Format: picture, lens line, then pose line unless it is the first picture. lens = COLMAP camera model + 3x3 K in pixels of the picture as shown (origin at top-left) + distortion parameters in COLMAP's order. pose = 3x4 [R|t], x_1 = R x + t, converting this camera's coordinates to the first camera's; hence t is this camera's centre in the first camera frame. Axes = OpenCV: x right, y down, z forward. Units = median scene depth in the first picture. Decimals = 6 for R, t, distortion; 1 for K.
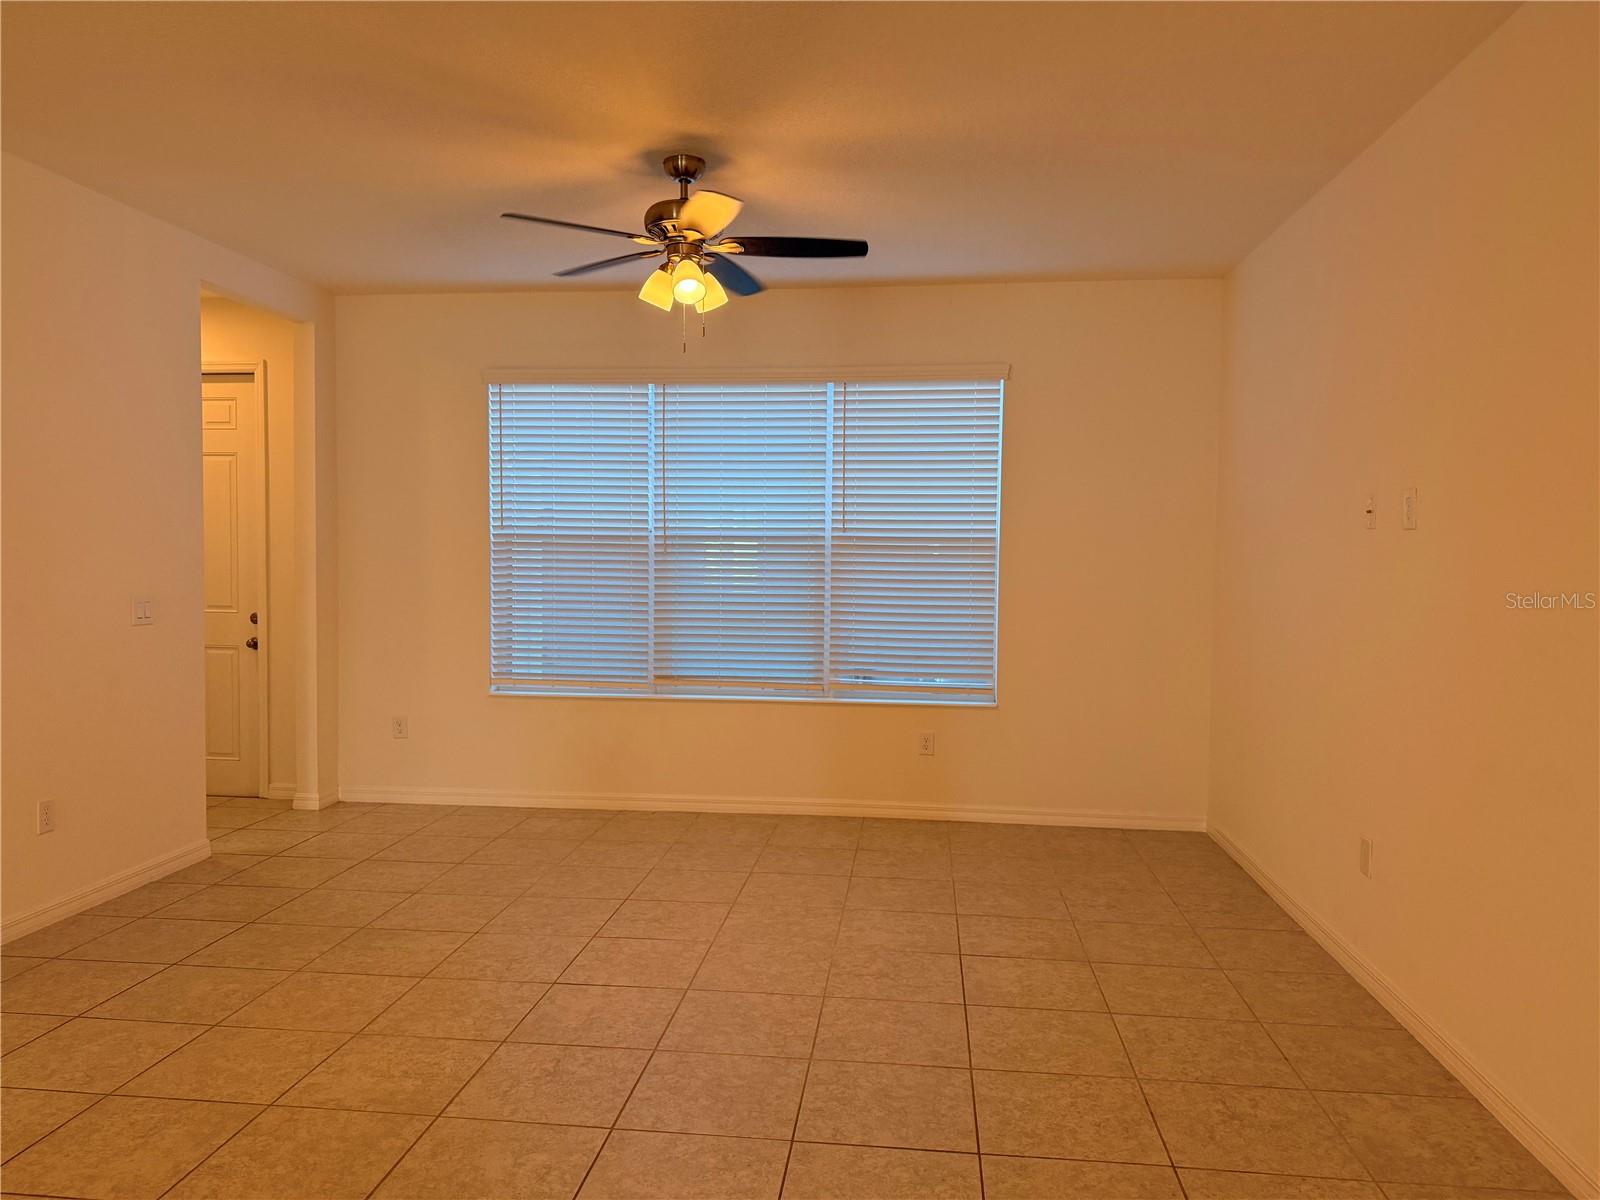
lens RADIAL K [[1115.8, 0, 802.3], [0, 1115.8, 606.7], [0, 0, 1]] dist [0.104716, -0.253398]
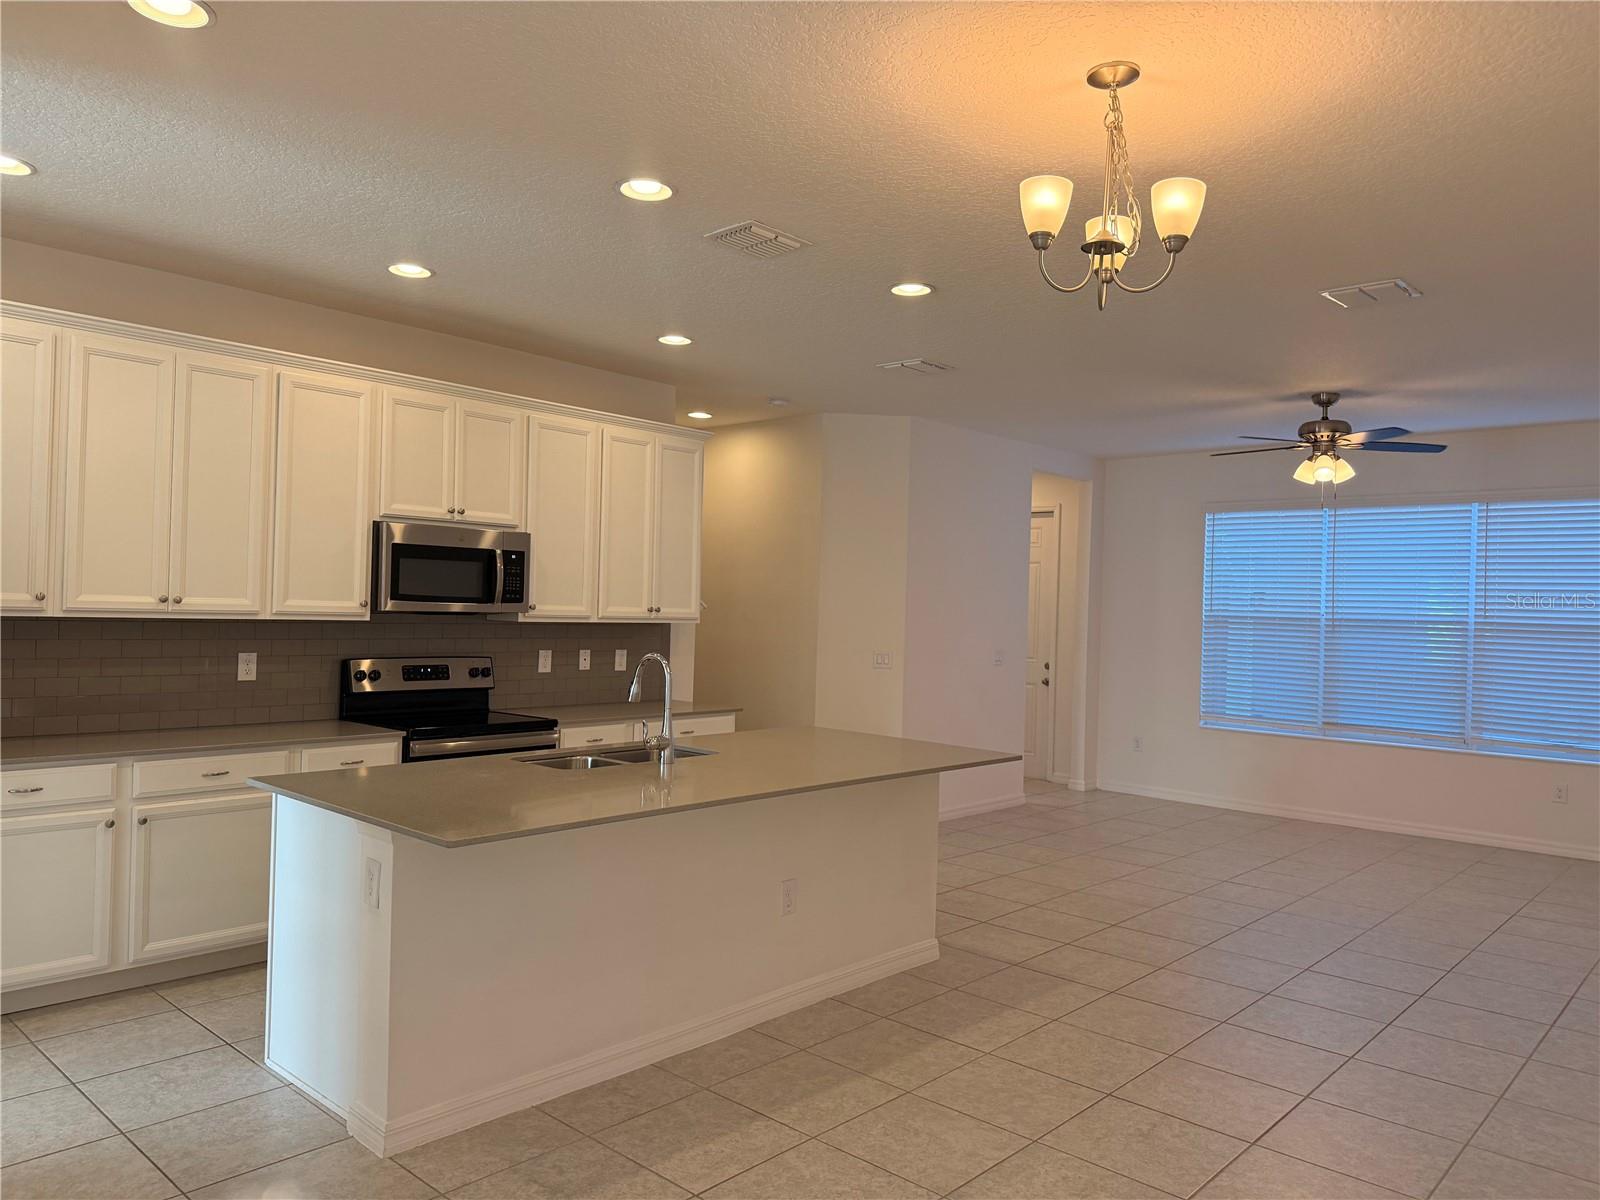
lens RADIAL K [[1125.1, 0, 800.0], [0, 1125.1, 600.0], [0, 0, 1]] dist [0.053396, -0.077133]
pose [[0.807730, 0.010353, -0.589462, 0.168069], [-0.046371, 0.997864, -0.046015, 0.007335], [0.587727, 0.064502, 0.806484, -0.498755]]
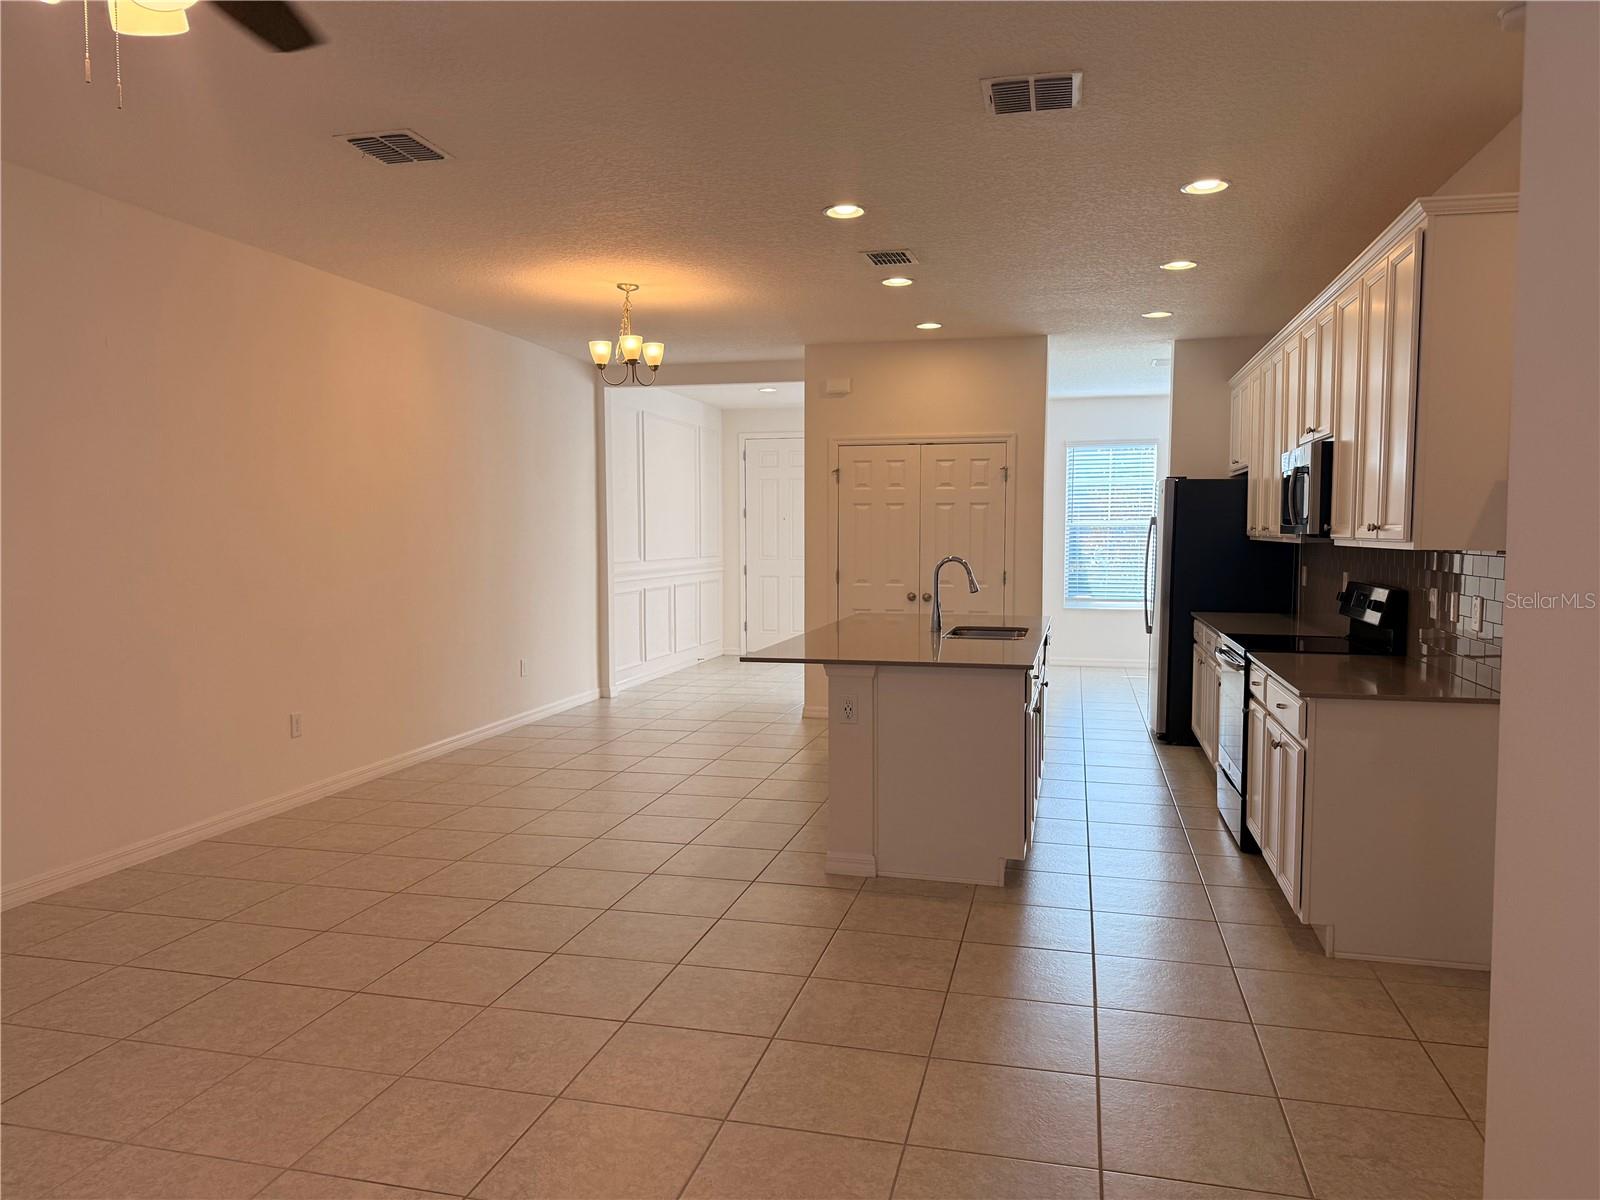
lens RADIAL K [[1125.1, 0, 800.0], [0, 1125.1, 600.0], [0, 0, 1]] dist [0.053396, -0.077133]
pose [[-0.991128, -0.026016, 0.130340, -0.296744], [-0.012112, 0.994254, 0.106357, -0.052736], [-0.132358, 0.103835, -0.985748, 0.960750]]
